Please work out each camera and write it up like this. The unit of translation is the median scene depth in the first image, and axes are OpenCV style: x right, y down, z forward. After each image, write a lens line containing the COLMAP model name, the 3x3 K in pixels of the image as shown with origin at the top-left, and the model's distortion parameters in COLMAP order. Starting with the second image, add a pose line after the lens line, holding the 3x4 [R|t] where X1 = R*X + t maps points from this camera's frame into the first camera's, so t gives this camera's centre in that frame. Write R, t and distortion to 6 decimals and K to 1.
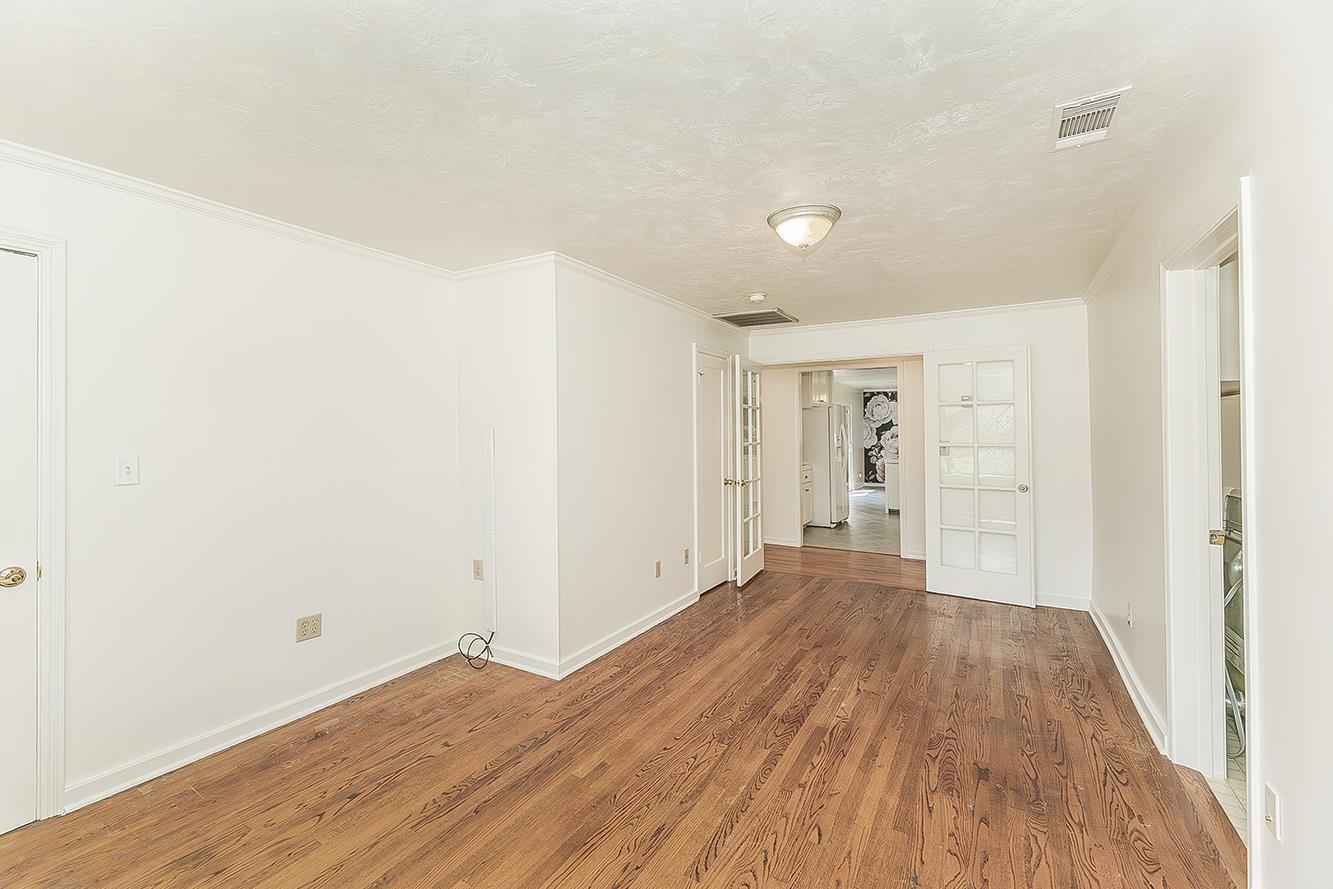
lens RADIAL K [[556.8, 0, 660.0], [0, 556.8, 435.8], [0, 0, 1]] dist [-0.000863, 0.001127]
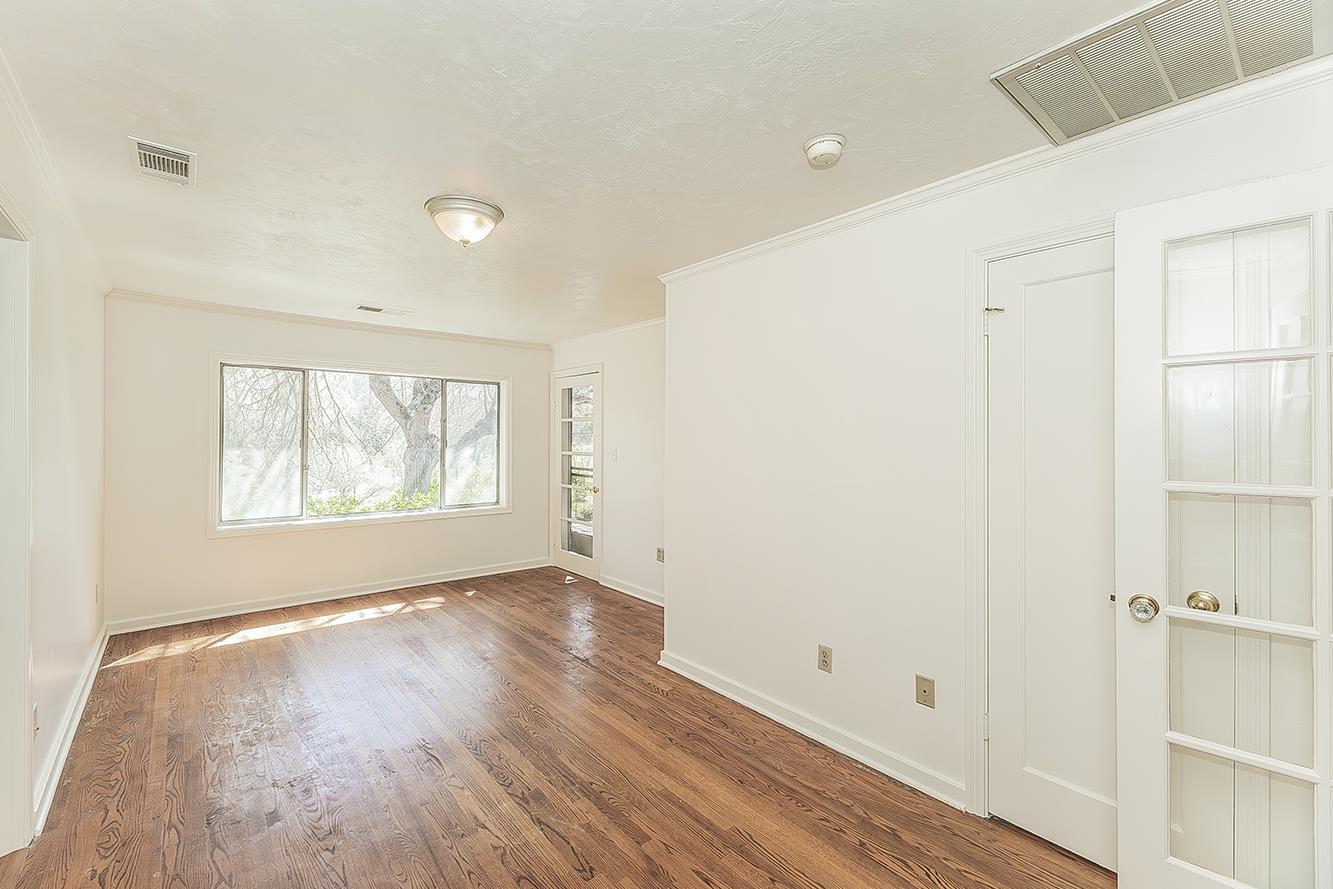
lens RADIAL K [[556.8, 0, 657.9], [0, 556.8, 437.4], [0, 0, 1]] dist [-0.000863, 0.001127]
pose [[-0.319858, -0.000297, -0.947465, 0.839262], [-0.006756, 0.999975, 0.001968, -0.025573], [0.947441, 0.007030, -0.319852, 1.268814]]
